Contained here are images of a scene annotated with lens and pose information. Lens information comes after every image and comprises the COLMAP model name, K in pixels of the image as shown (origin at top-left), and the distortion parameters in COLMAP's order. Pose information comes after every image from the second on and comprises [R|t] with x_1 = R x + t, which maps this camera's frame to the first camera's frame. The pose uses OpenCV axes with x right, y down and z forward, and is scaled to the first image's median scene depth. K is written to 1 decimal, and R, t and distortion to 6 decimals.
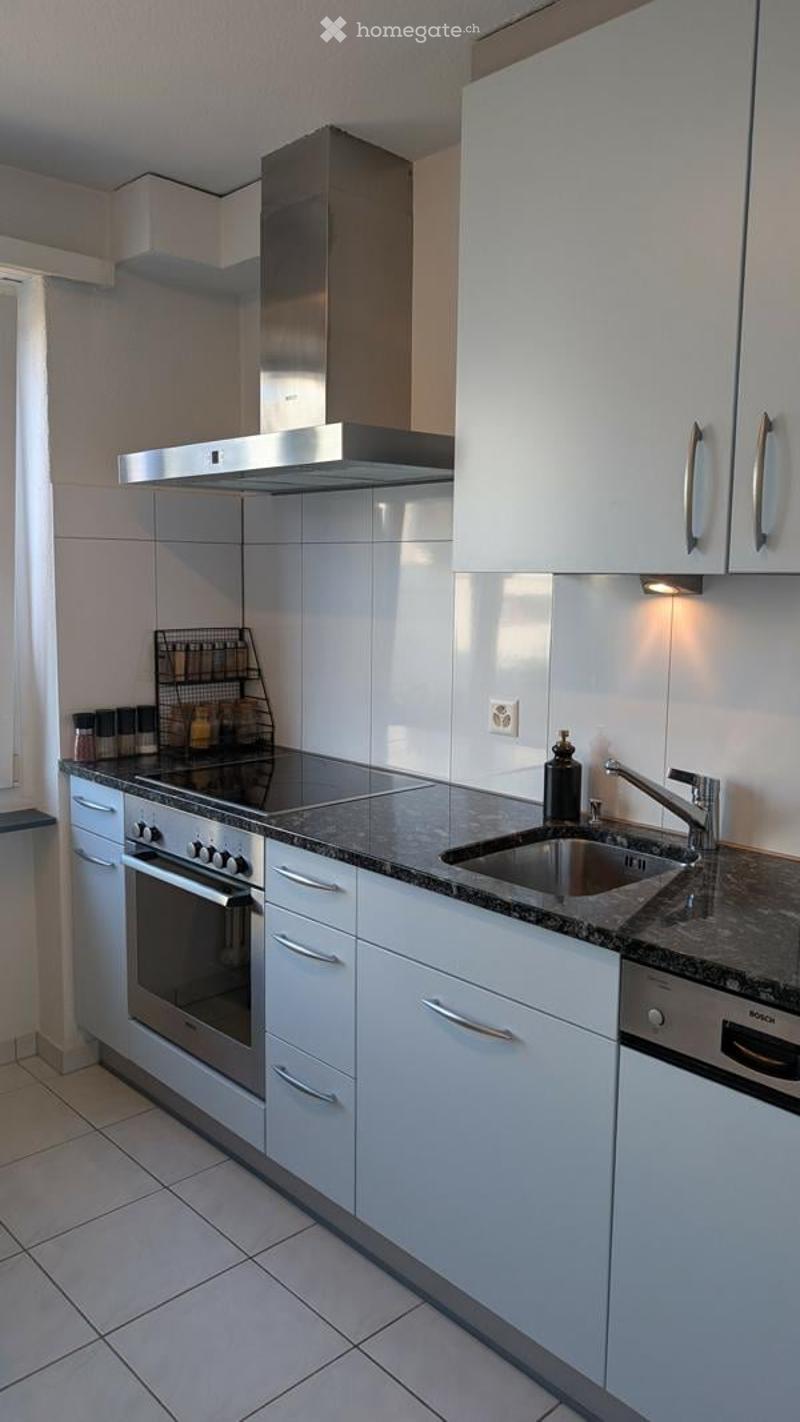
lens RADIAL K [[1030.1, 0, 396.2], [0, 1030.1, 704.6], [0, 0, 1]] dist [0.023726, -0.013342]
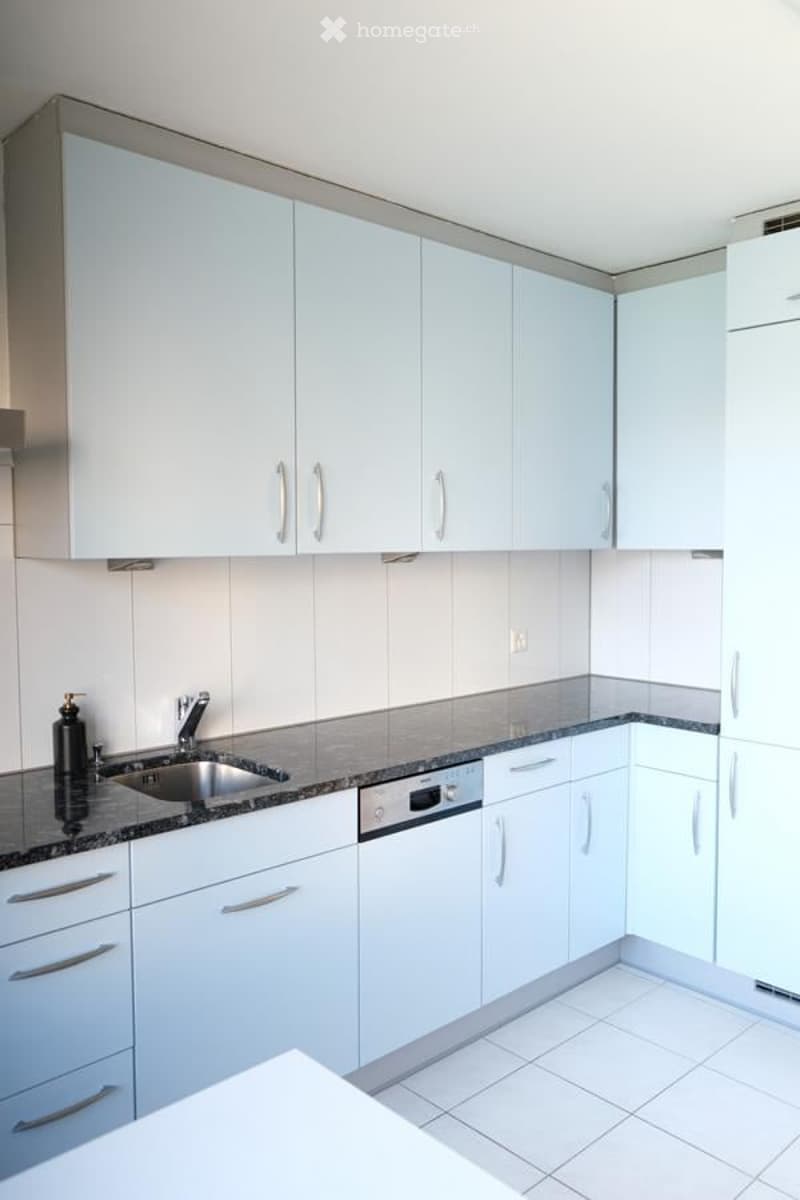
lens RADIAL K [[944.2, 0, 402.4], [0, 944.2, 604.9], [0, 0, 1]] dist [0.046064, -0.003951]
pose [[0.002268, -0.082520, 0.996587, -0.721444], [0.125813, 0.988694, 0.081580, -0.091204], [-0.992051, 0.125198, 0.012625, 0.503419]]
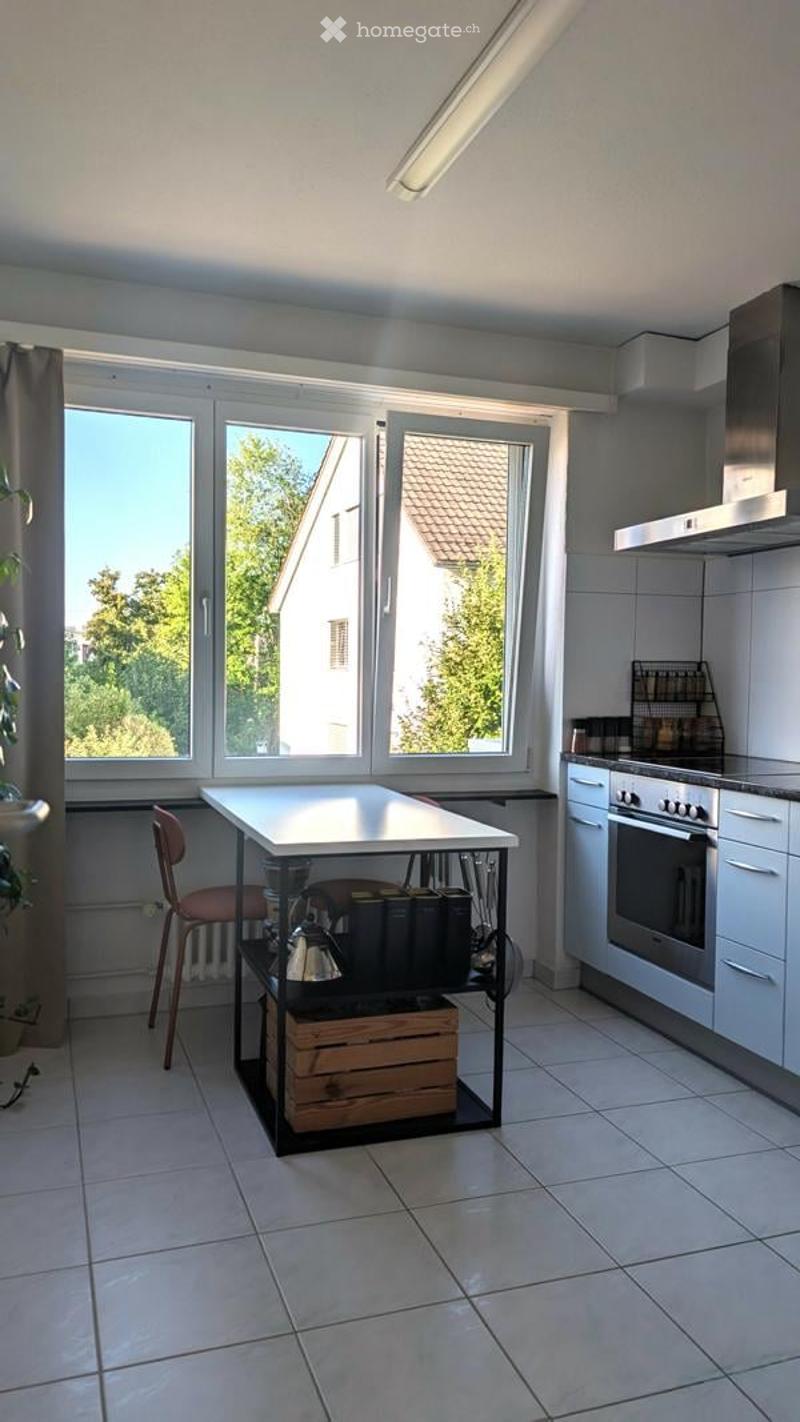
lens RADIAL K [[1030.1, 0, 397.9], [0, 1030.1, 704.2], [0, 0, 1]] dist [0.023726, -0.013342]
pose [[0.914974, 0.015457, -0.403217, 0.028269], [-0.055056, 0.994703, -0.086799, 0.130805], [0.399740, 0.101619, 0.910979, -0.364680]]
